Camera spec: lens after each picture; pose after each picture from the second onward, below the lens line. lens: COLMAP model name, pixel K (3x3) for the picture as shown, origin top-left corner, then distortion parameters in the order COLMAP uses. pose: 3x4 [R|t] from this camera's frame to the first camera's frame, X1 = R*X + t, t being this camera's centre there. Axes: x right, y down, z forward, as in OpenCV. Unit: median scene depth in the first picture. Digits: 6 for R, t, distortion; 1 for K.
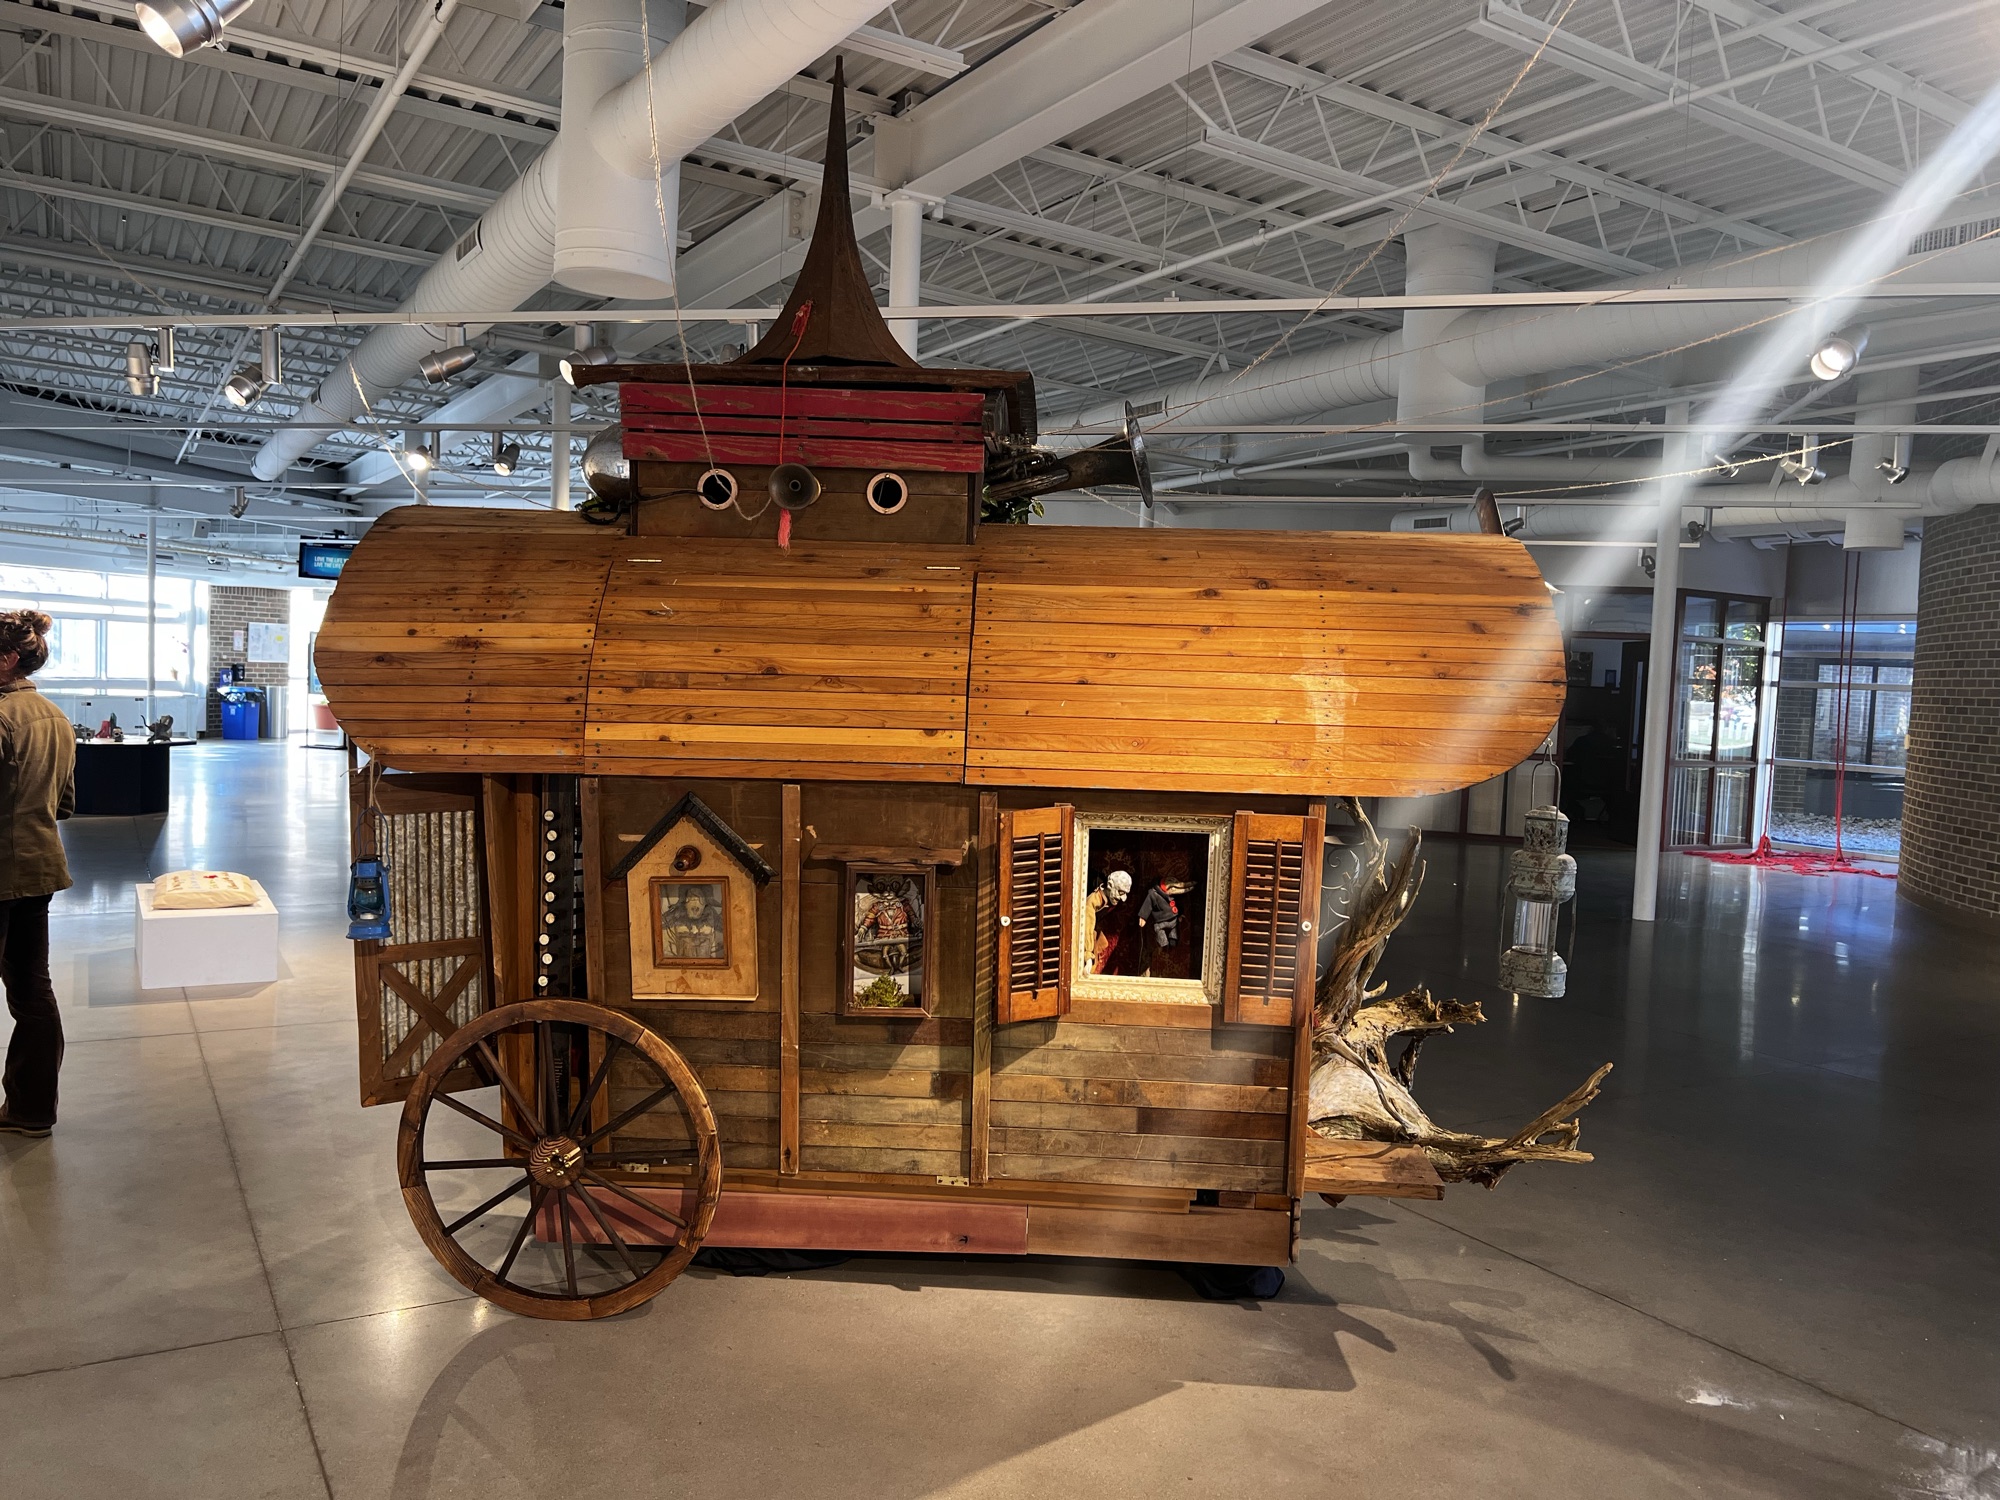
lens RADIAL K [[1528.0, 0, 1000.0], [0, 1528.0, 750.0], [0, 0, 1]] dist [0.028945, -0.008603]
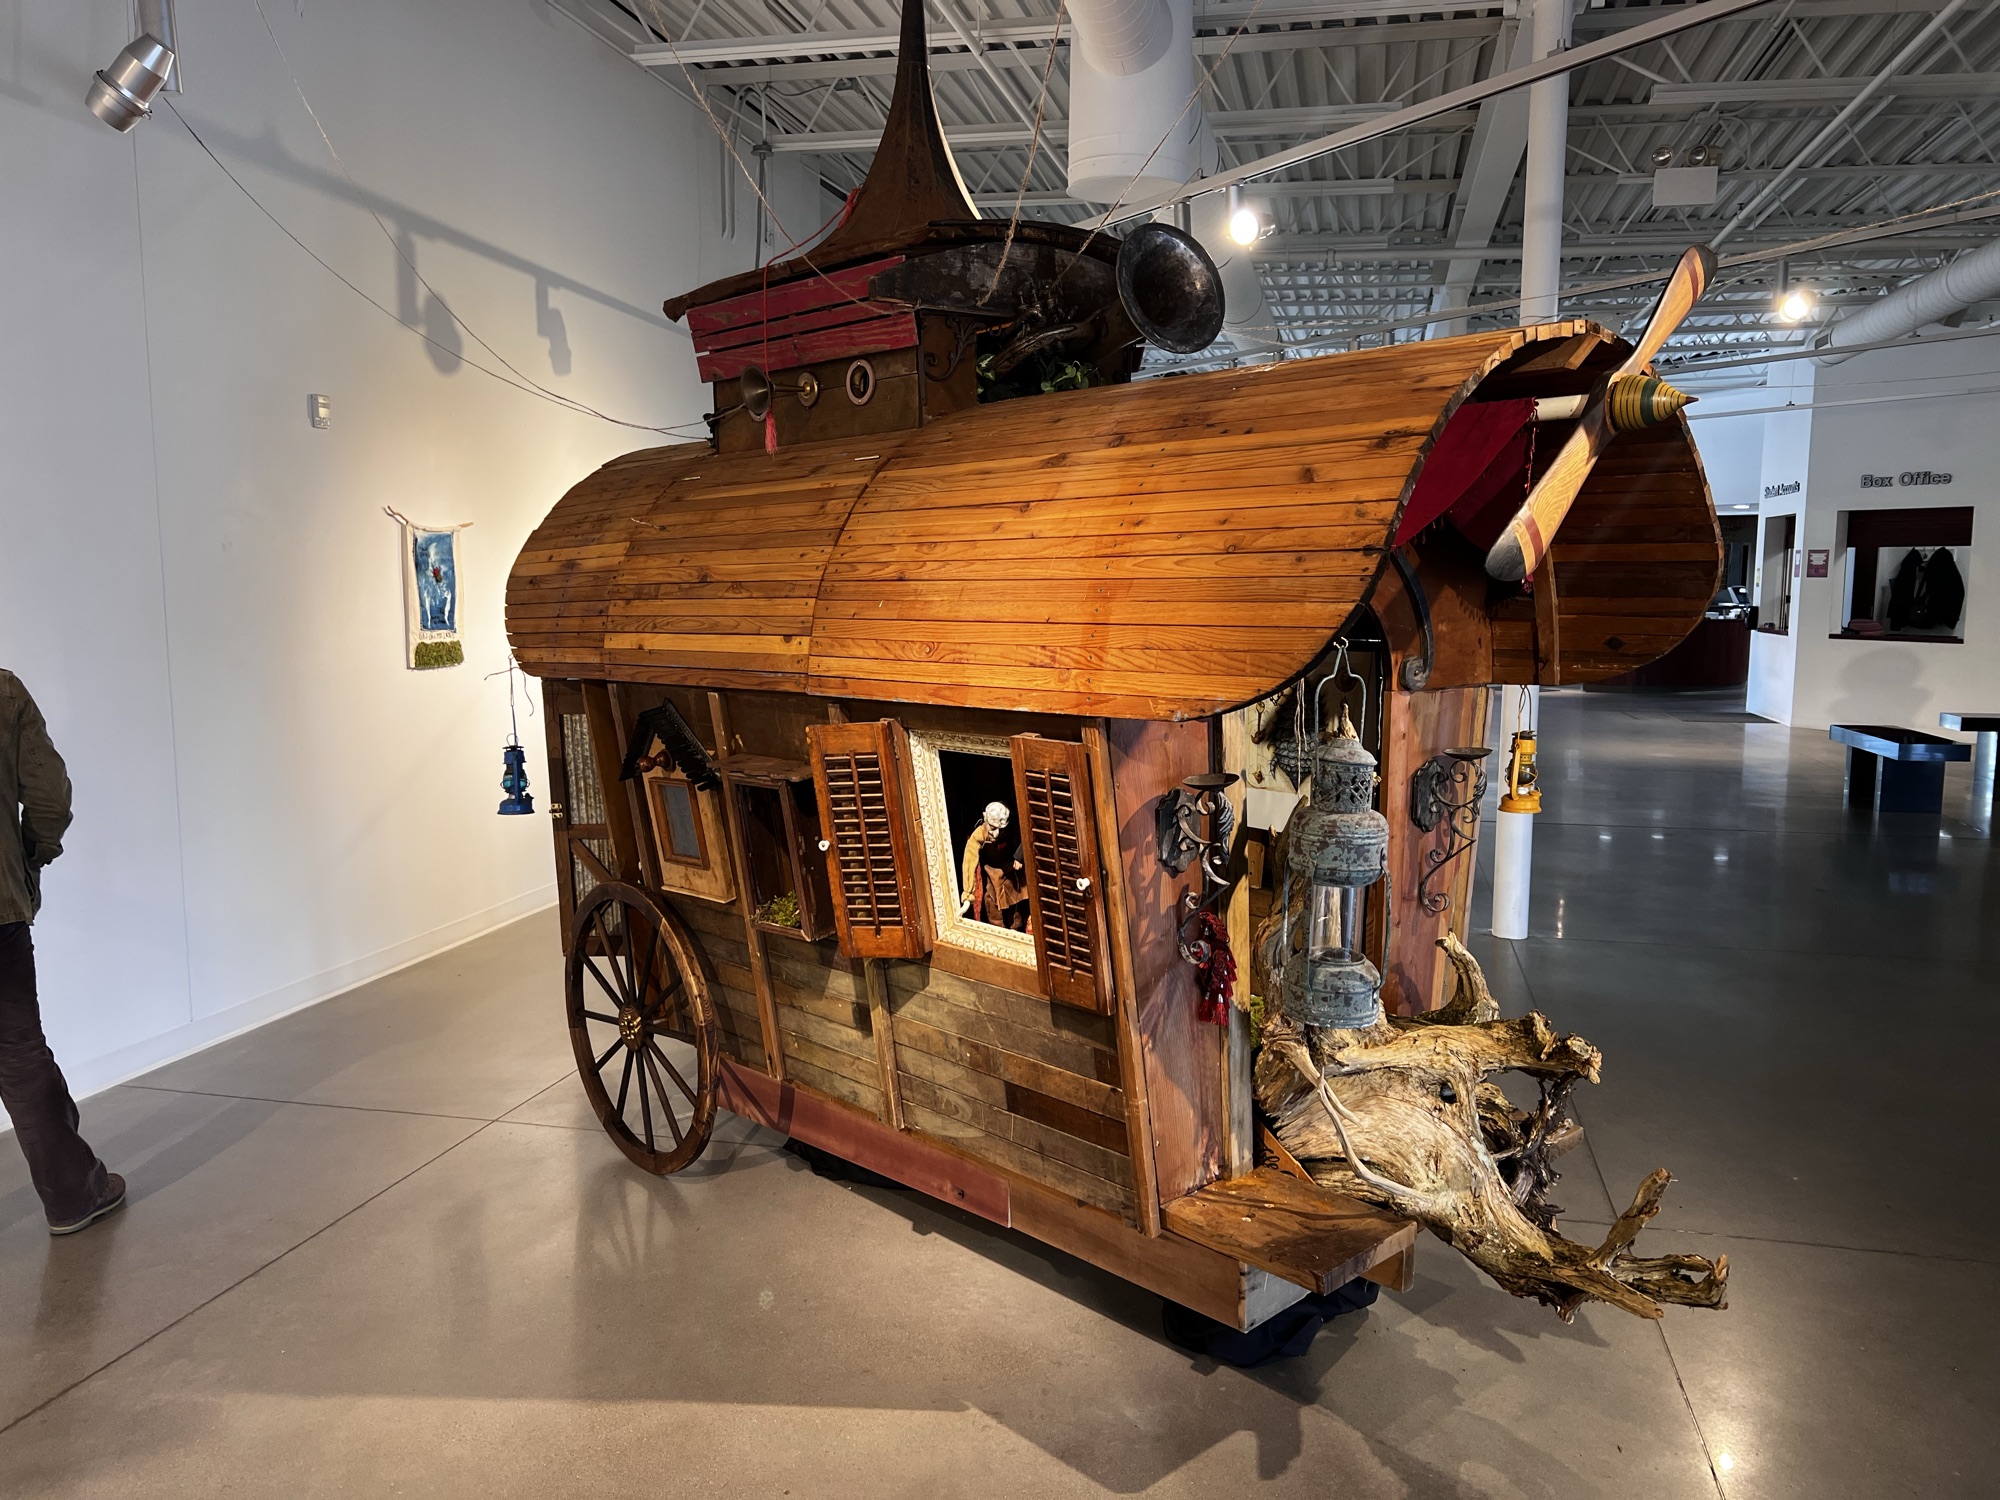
lens RADIAL K [[1528.0, 0, 1000.0], [0, 1528.0, 750.0], [0, 0, 1]] dist [0.028945, -0.008603]
pose [[0.706214, 0.040096, -0.706862, 0.699856], [-0.004684, 0.998638, 0.051966, 0.007370], [0.707983, -0.033388, 0.705440, 0.421303]]
